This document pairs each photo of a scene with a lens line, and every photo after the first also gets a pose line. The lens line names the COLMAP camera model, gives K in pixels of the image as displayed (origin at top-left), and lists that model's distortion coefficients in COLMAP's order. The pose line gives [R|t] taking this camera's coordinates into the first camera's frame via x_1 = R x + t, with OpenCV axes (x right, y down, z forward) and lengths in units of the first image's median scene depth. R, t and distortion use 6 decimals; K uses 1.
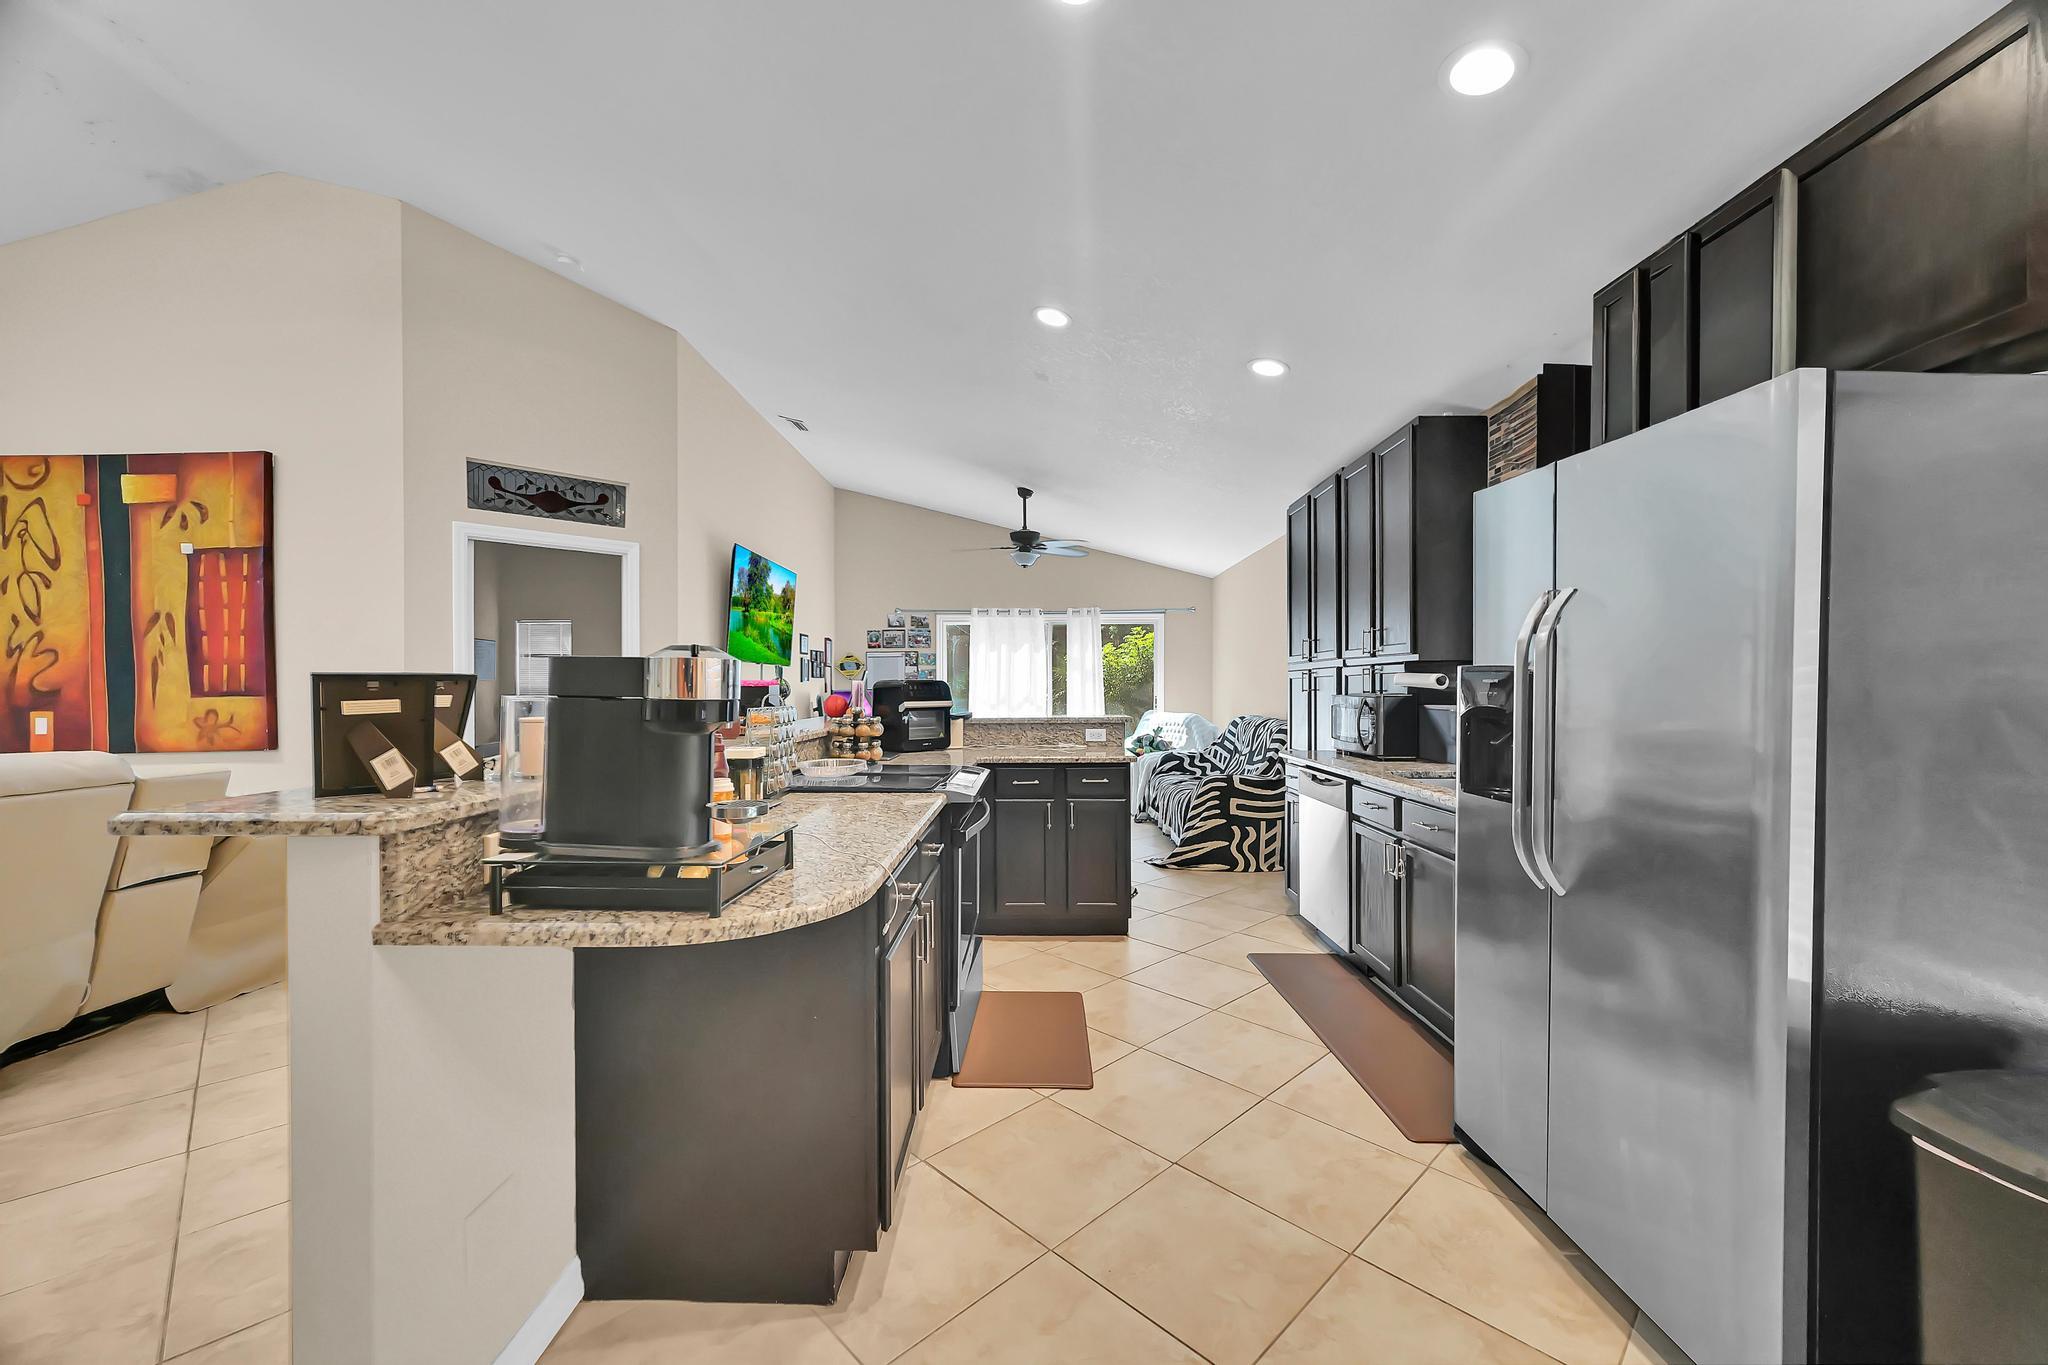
lens RADIAL K [[809.2, 0, 1024.5], [0, 809.2, 692.2], [0, 0, 1]] dist [-0.000281, 0.000121]
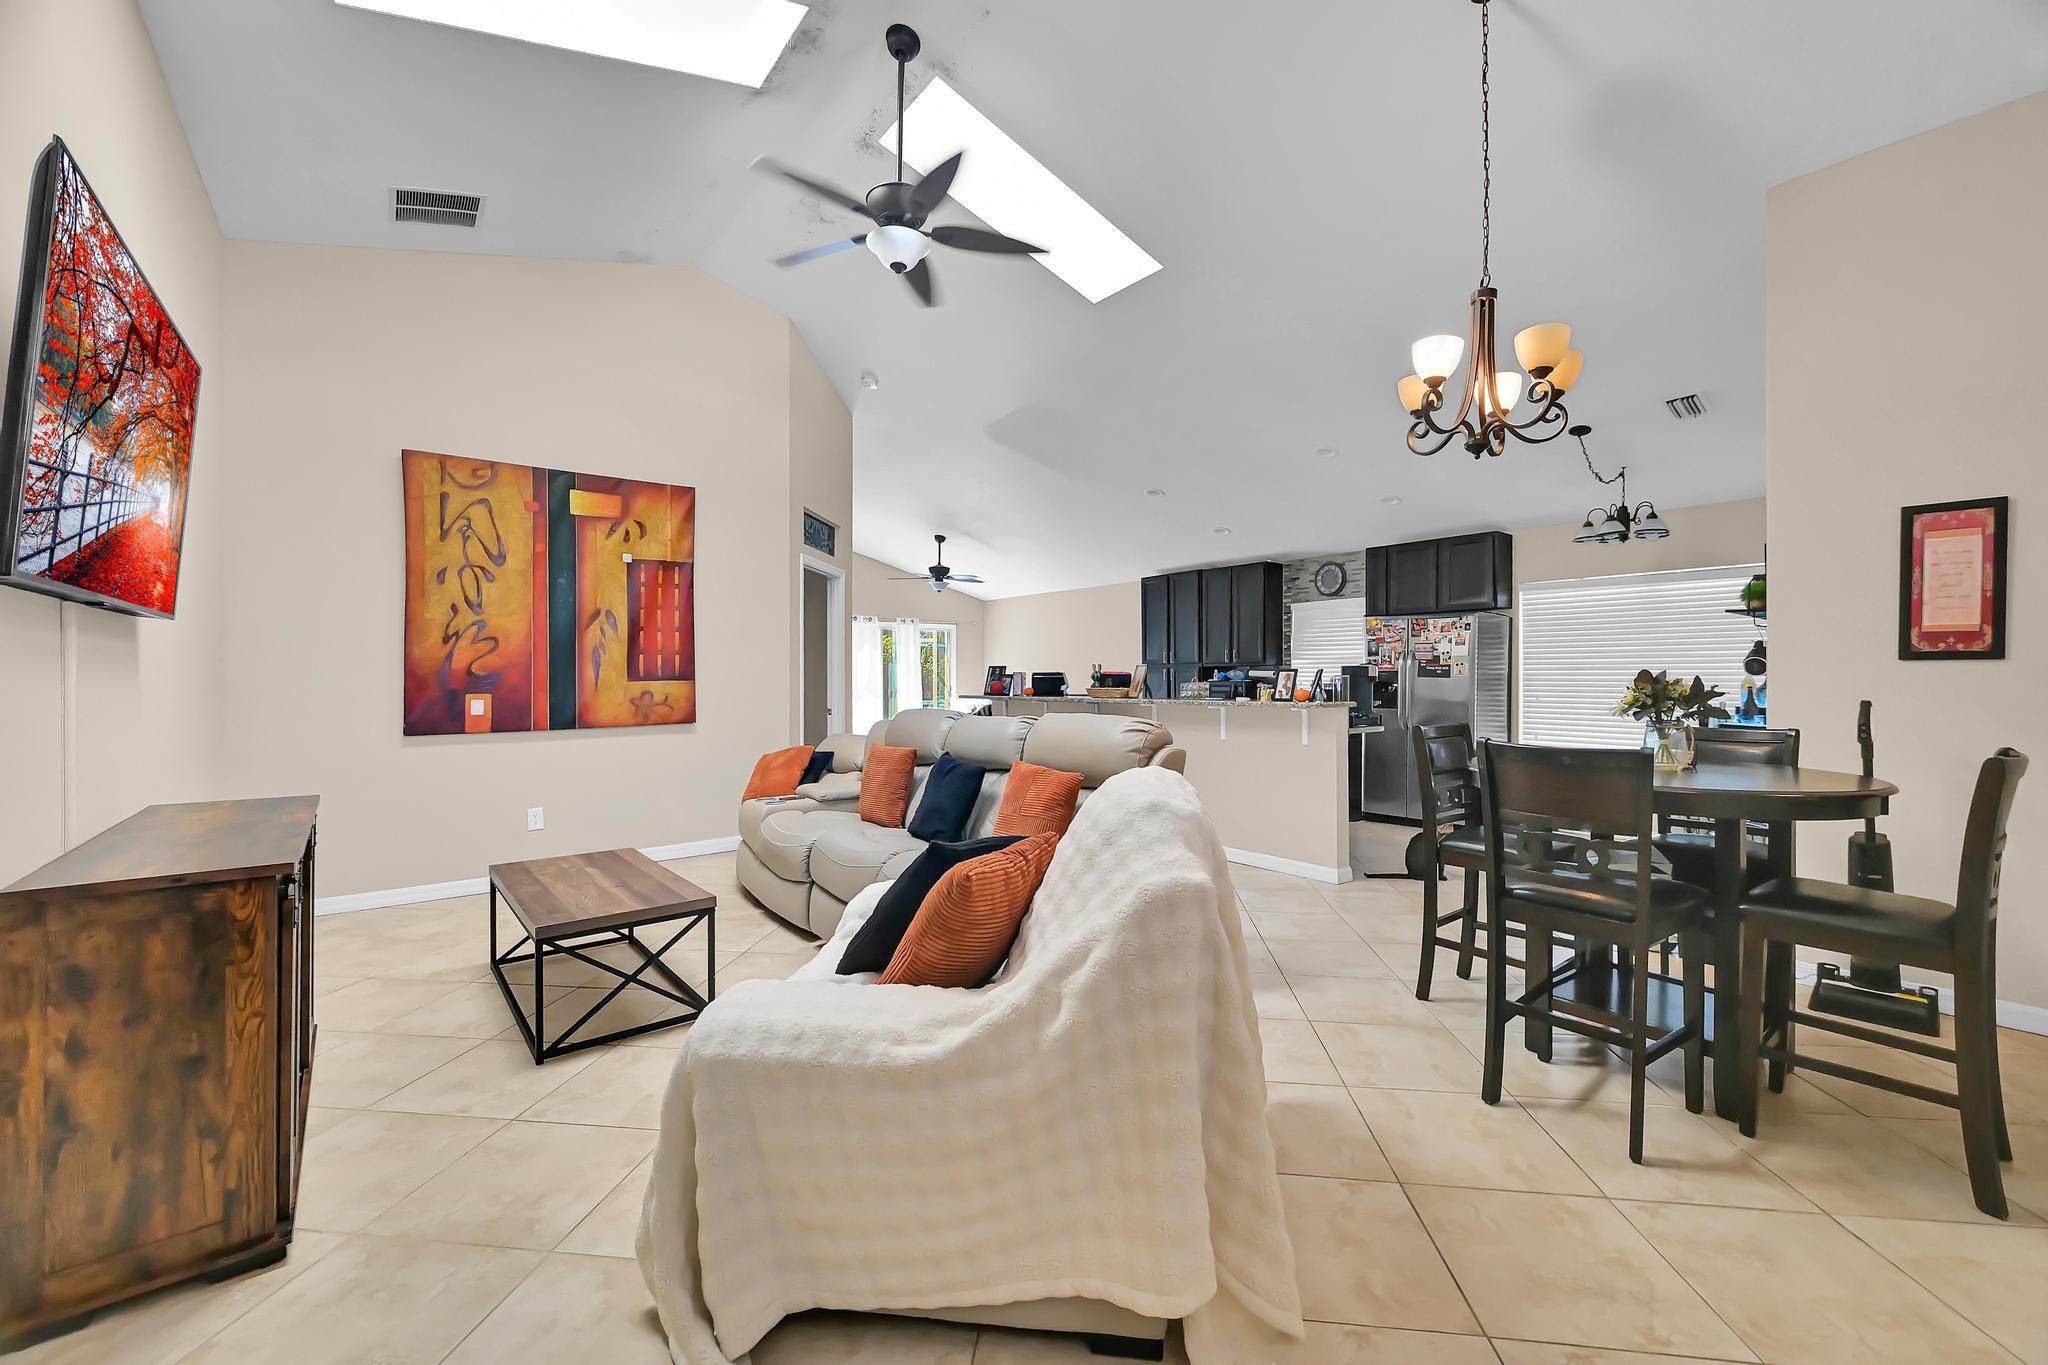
lens RADIAL K [[809.2, 0, 1034.8], [0, 809.2, 681.1], [0, 0, 1]] dist [-0.000281, 0.000121]
pose [[0.768357, 0.001754, 0.640019, -1.339370], [0.003353, 0.999972, -0.006765, 0.016807], [-0.640013, 0.007343, 0.768329, -0.317338]]
